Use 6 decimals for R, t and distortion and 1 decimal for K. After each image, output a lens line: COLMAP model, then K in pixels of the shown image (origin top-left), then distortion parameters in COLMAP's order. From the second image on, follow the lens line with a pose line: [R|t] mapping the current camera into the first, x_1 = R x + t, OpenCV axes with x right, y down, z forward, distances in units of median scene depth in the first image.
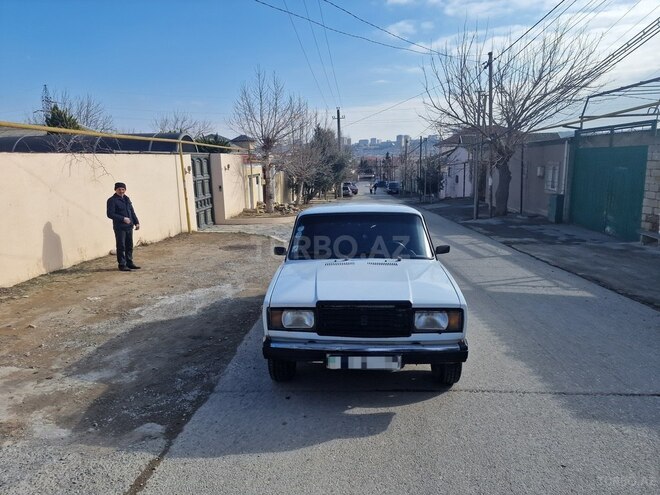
lens RADIAL K [[435.7, 0, 328.1], [0, 435.7, 247.9], [0, 0, 1]] dist [0.080777, -0.067383]
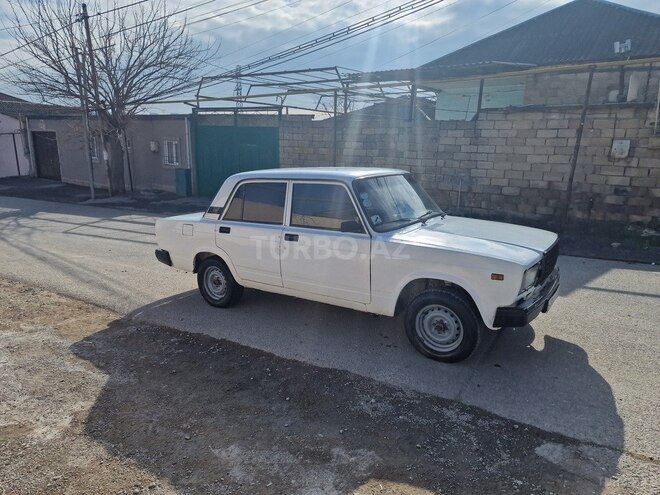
lens RADIAL K [[435.7, 0, 333.7], [0, 435.7, 248.3], [0, 0, 1]] dist [0.085701, -0.072041]
pose [[0.512629, -0.167348, 0.842144, -0.308663], [0.127993, 0.984757, 0.117776, -0.019526], [-0.849016, 0.047413, 0.526235, 0.235610]]
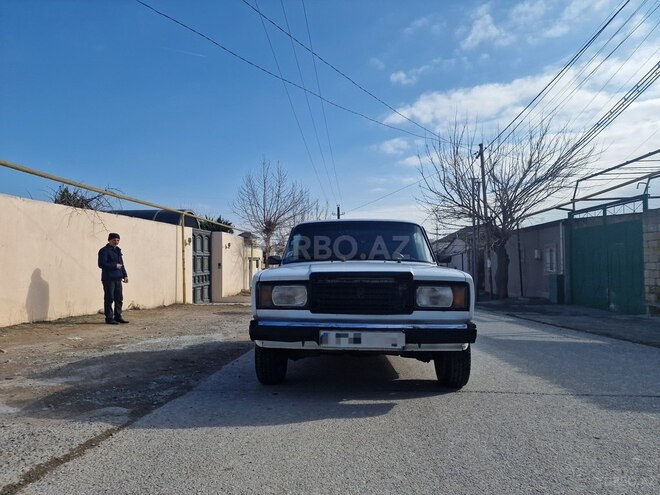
lens RADIAL K [[437.6, 0, 329.5], [0, 437.6, 254.9], [0, 0, 1]] dist [0.075351, -0.059582]
pose [[0.999865, 0.016200, 0.002692, 0.003134], [-0.015290, 0.978152, -0.207328, 0.074892], [-0.005992, 0.207259, 0.978268, 0.022762]]
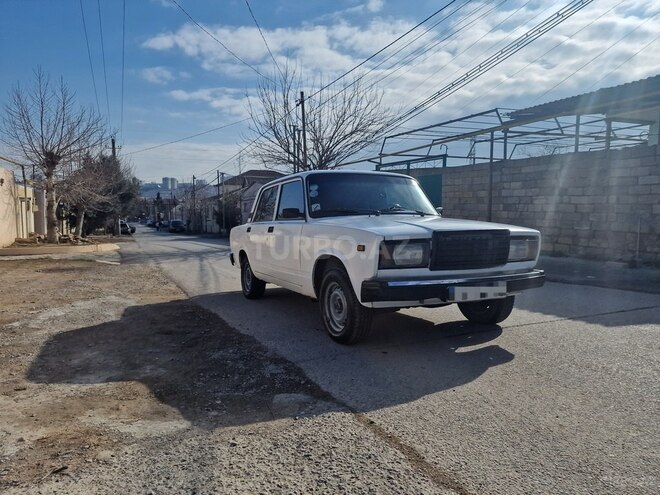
lens RADIAL K [[435.7, 0, 328.1], [0, 435.7, 247.9], [0, 0, 1]] dist [0.080777, -0.067383]
pose [[0.875744, -0.022300, 0.482260, -0.180854], [0.068762, 0.994510, -0.078878, 0.058354], [-0.477854, 0.102238, 0.872470, 0.081396]]
